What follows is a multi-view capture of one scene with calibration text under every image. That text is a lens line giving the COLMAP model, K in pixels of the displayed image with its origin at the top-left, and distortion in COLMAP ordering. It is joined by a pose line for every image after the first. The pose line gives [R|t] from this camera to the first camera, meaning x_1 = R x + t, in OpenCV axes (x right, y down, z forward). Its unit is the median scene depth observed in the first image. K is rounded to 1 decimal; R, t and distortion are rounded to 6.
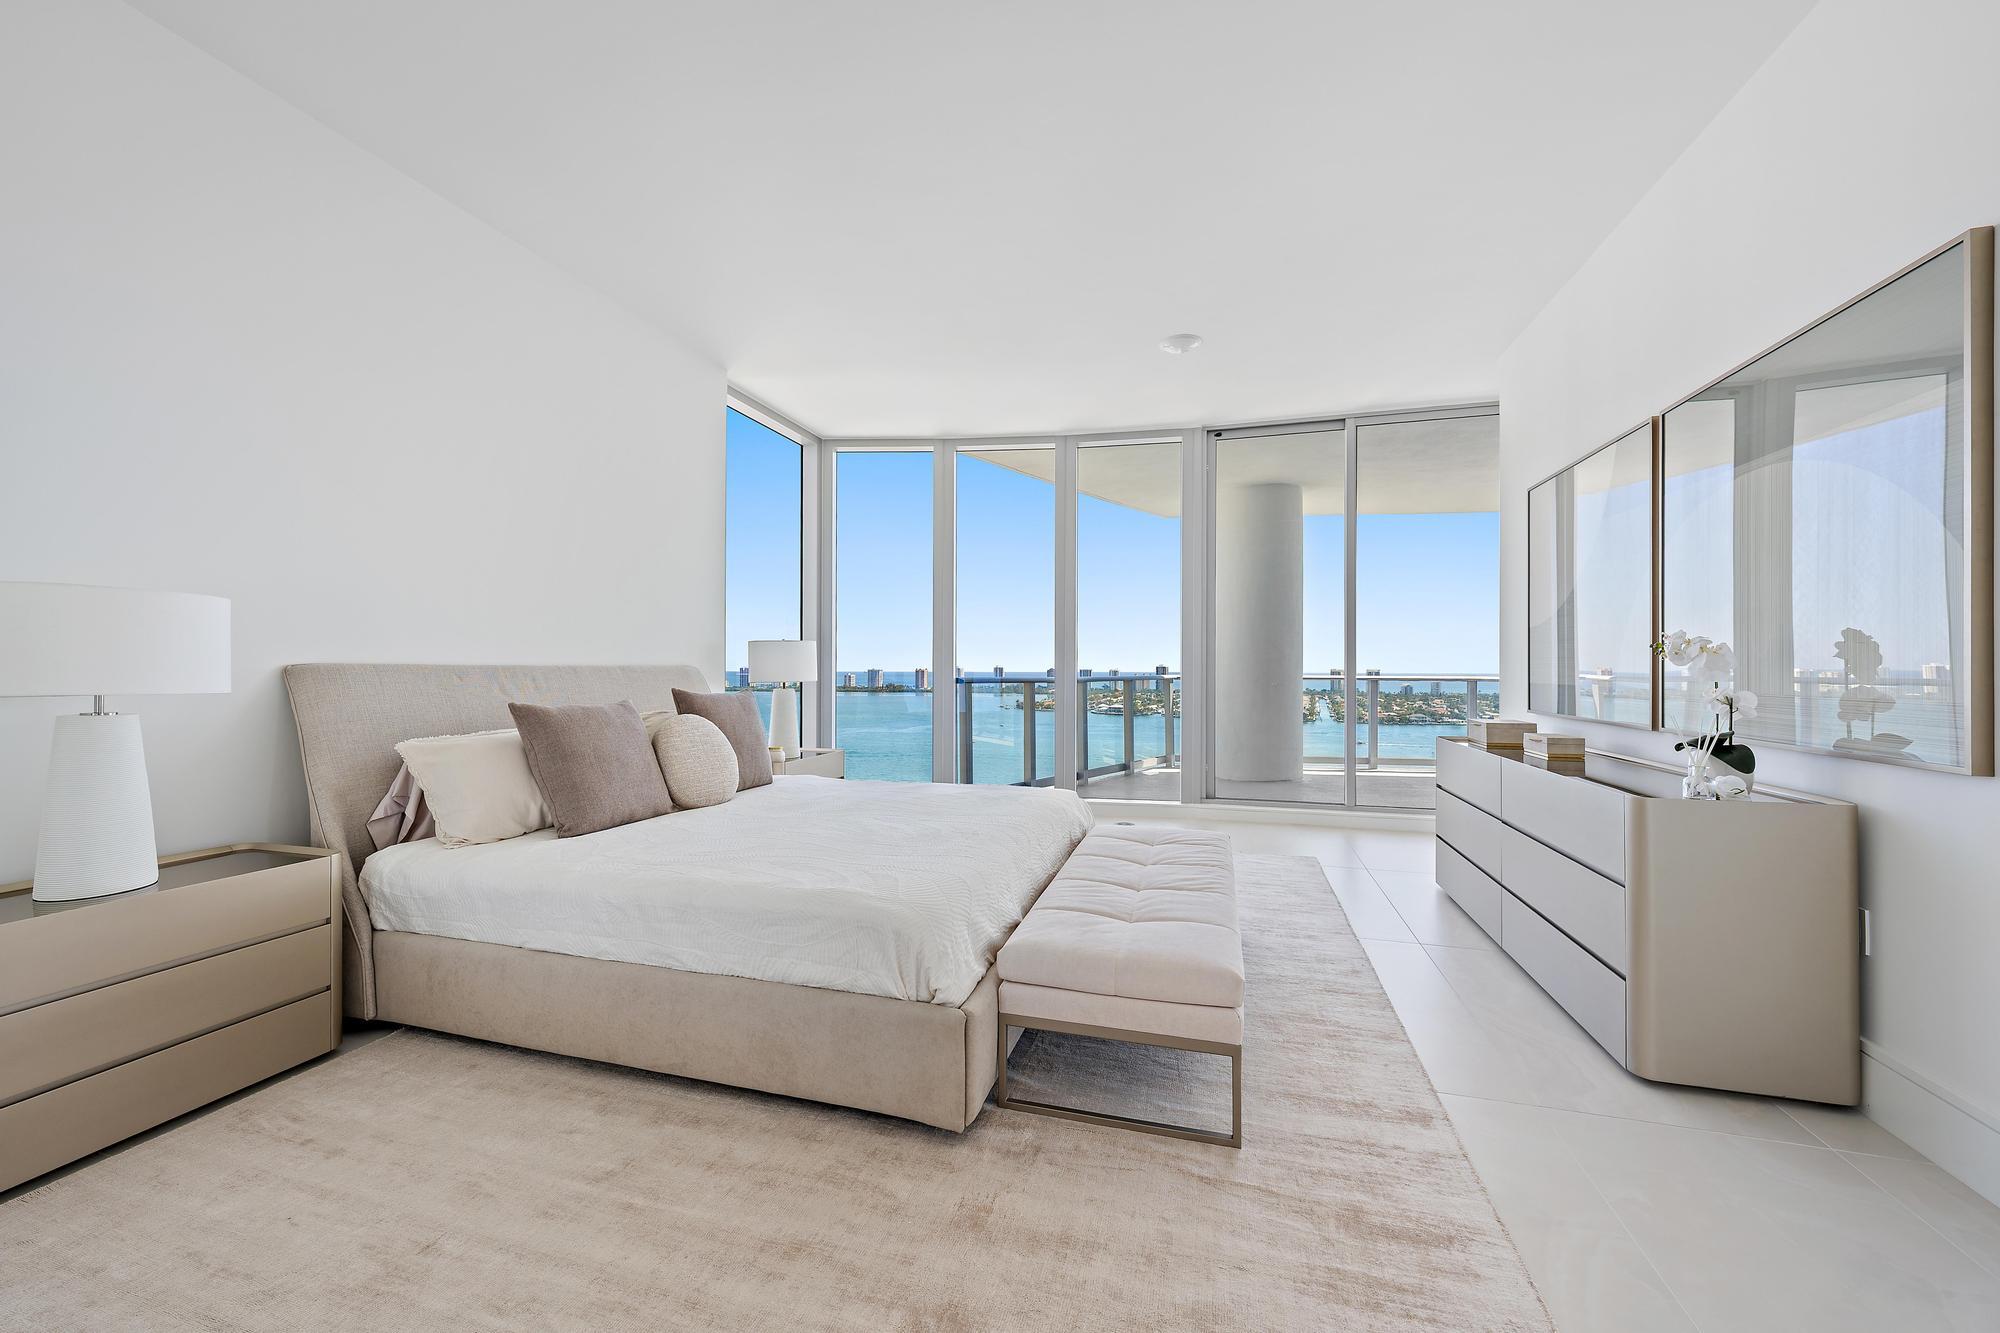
lens RADIAL K [[730.8, 0, 1008.5], [0, 730.8, 666.1], [0, 0, 1]] dist [-0.002148, 0.000030]
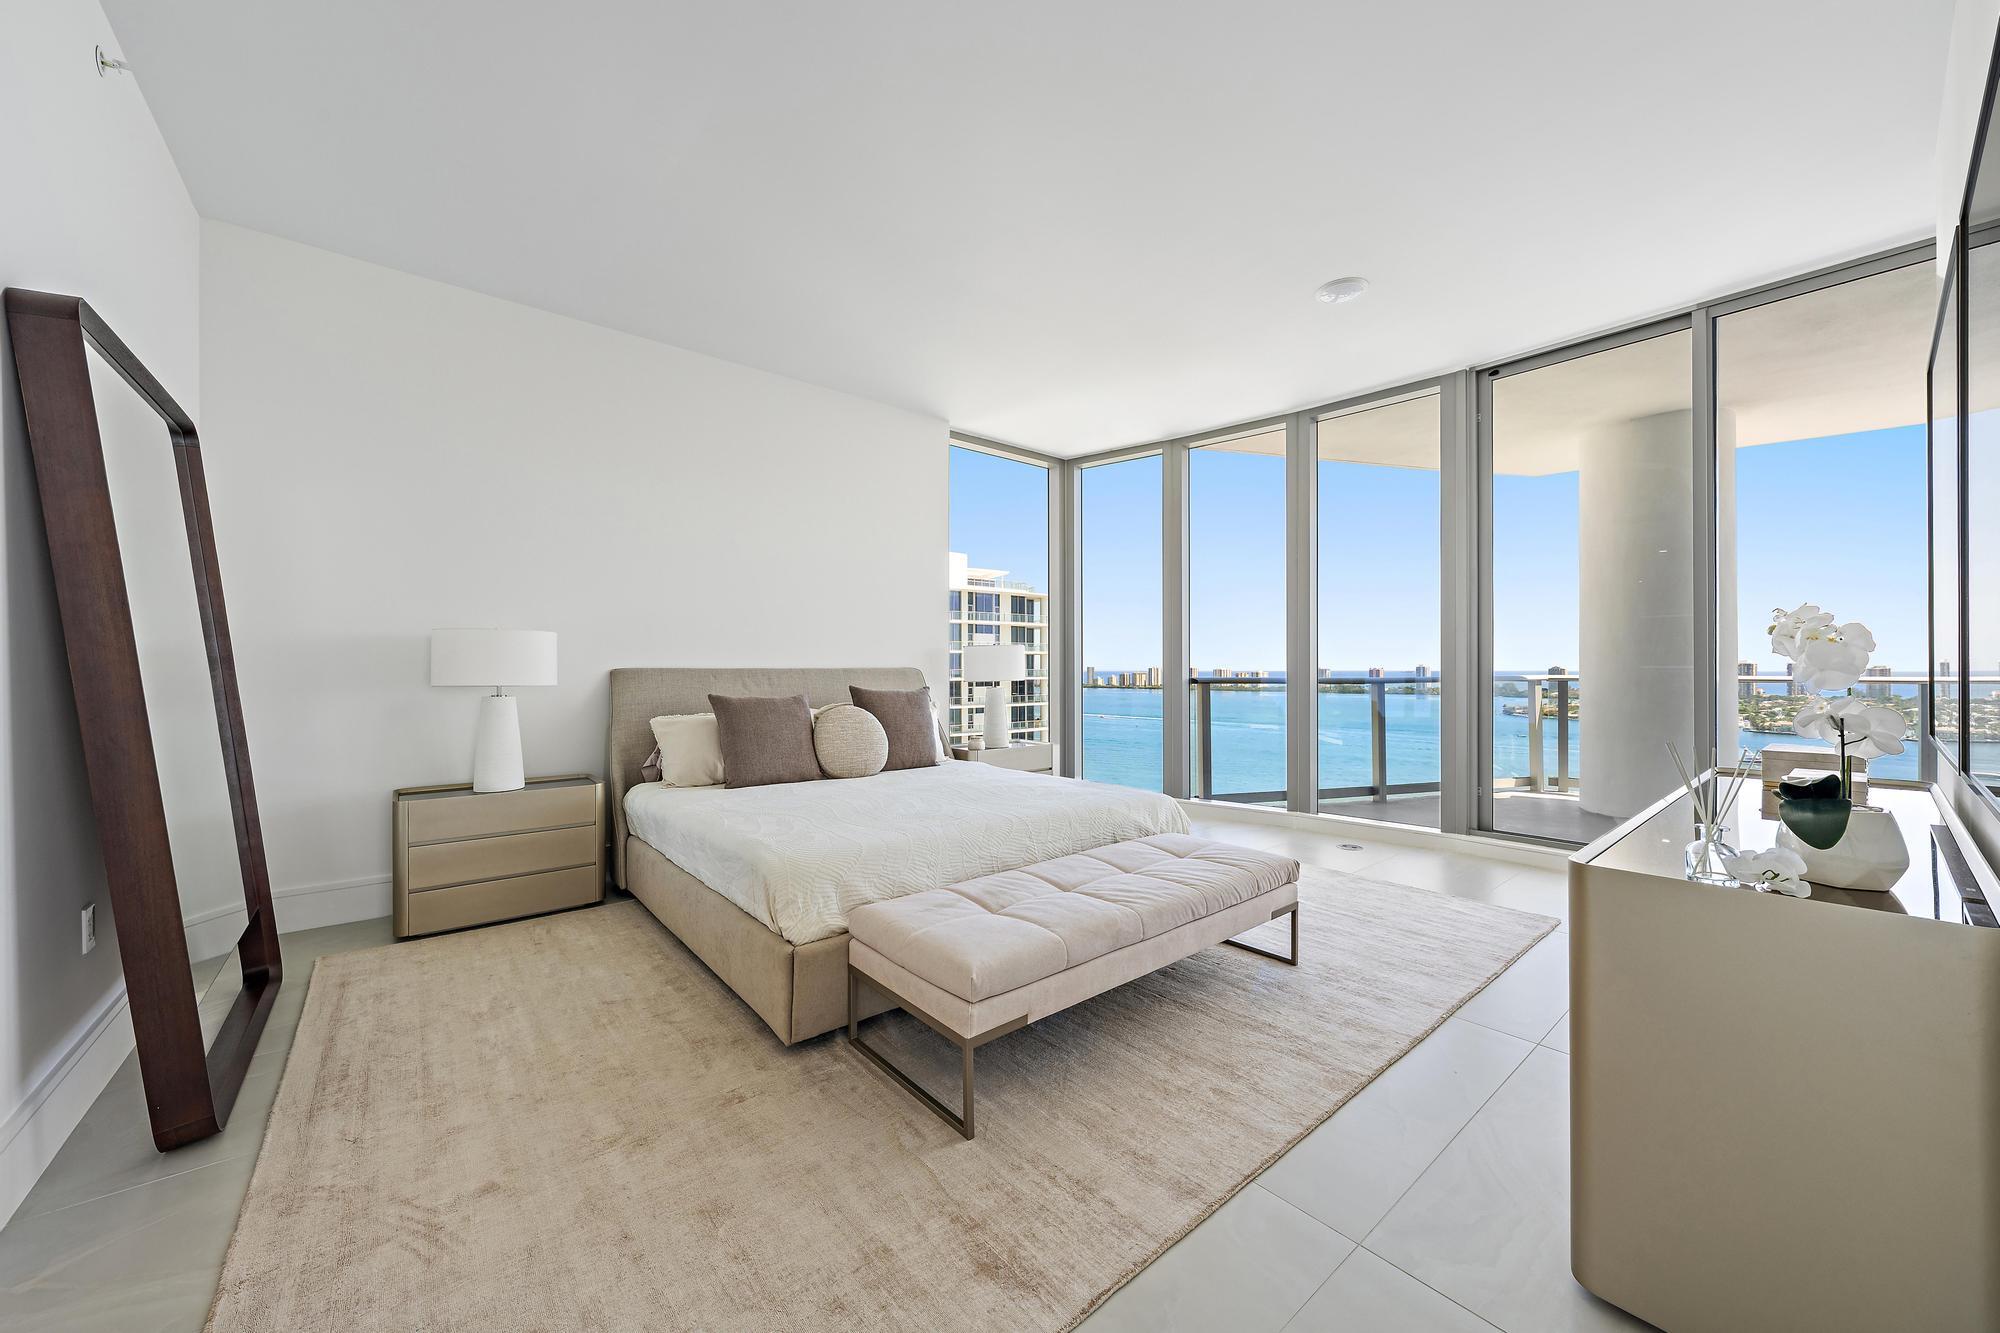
lens RADIAL K [[730.8, 0, 1047.7], [0, 730.8, 670.7], [0, 0, 1]] dist [-0.002148, 0.000030]
pose [[0.834813, -0.001318, -0.550532, 0.650953], [0.005262, 0.999971, 0.005586, -0.001518], [0.550508, -0.007560, 0.834796, 0.141055]]
